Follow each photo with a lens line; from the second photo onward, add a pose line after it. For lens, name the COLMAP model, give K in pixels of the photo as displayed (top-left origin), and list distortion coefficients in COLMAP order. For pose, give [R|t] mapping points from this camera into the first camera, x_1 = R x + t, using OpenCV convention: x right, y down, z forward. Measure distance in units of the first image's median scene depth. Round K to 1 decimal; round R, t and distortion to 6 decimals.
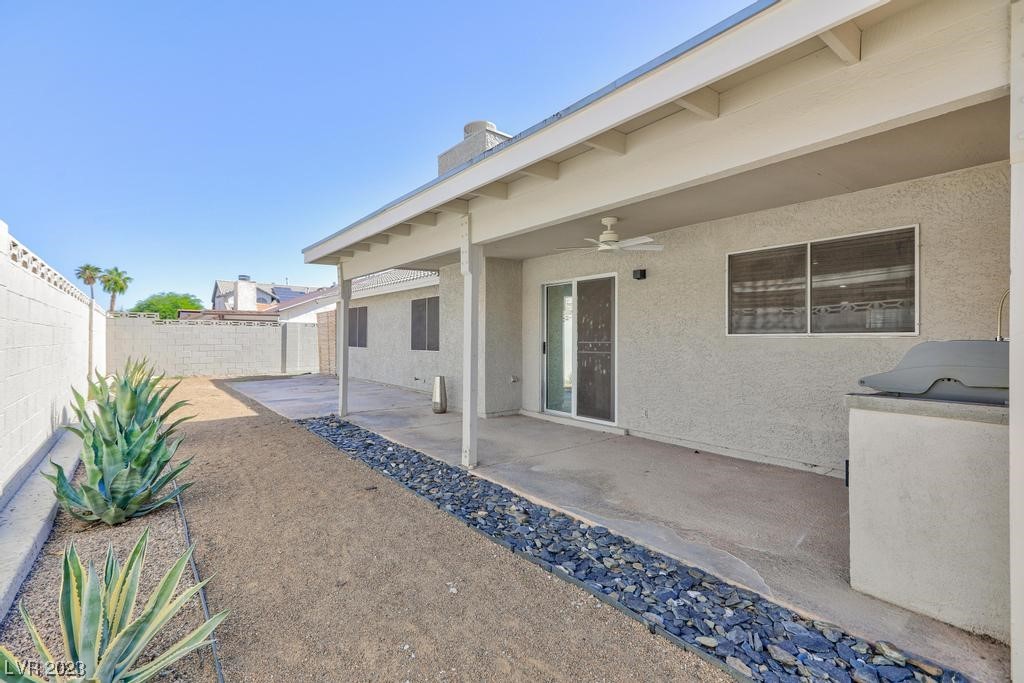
lens RADIAL K [[467.7, 0, 505.2], [0, 467.7, 332.9], [0, 0, 1]] dist [-0.033240, 0.017642]
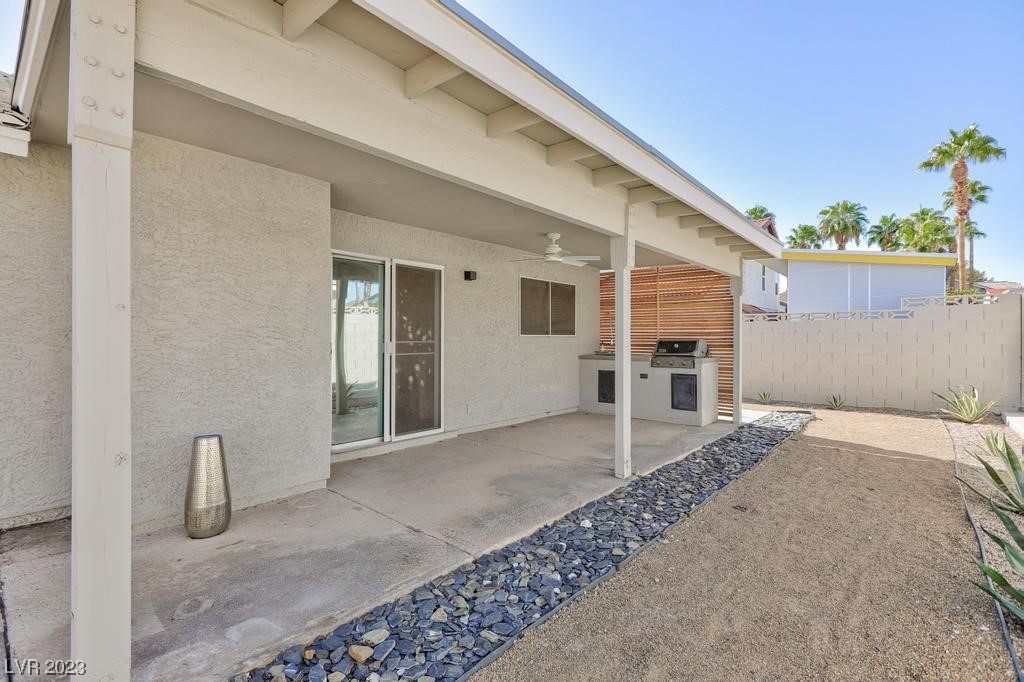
lens RADIAL K [[463.1, 0, 510.9], [0, 463.1, 337.9], [0, 0, 1]] dist [0.011628, -0.000589]
pose [[-0.193325, 0.000992, 0.981134, -0.722850], [-0.015889, 0.999865, -0.004141, 0.015039], [-0.981006, -0.016390, -0.193284, 1.083781]]
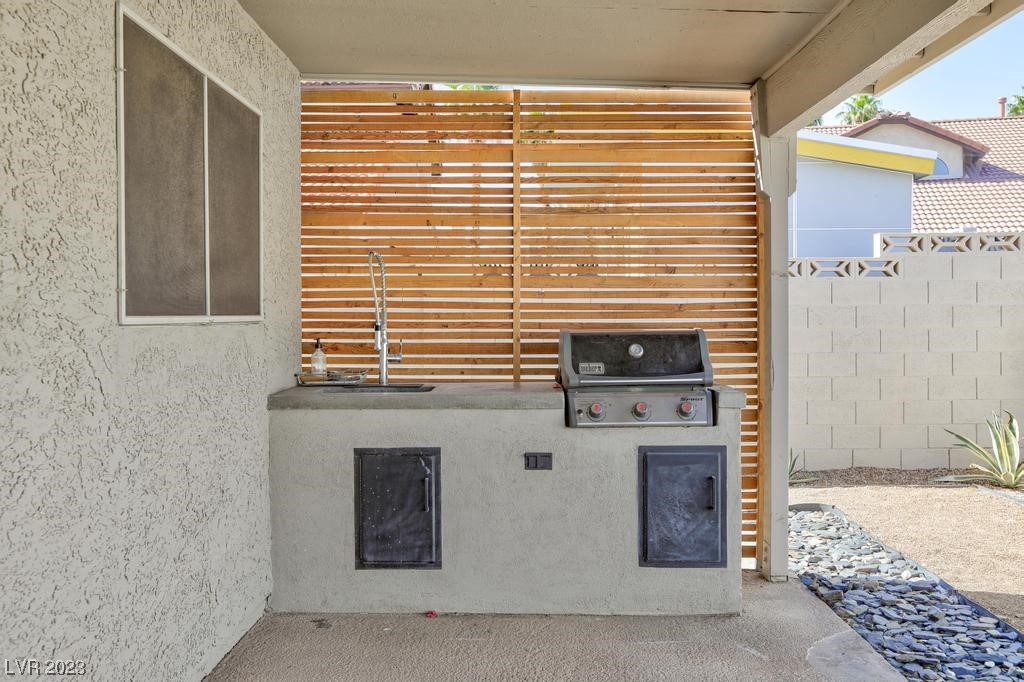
lens RADIAL K [[990.9, 0, 512.0], [0, 990.9, 341.0], [0, 0, 1]] dist [0.003208, 0.004386]
pose [[-0.781710, -0.013096, 0.623504, -0.024412], [-0.004916, 0.999878, 0.014839, 0.005140], [-0.623623, 0.008535, -0.781679, 1.089415]]
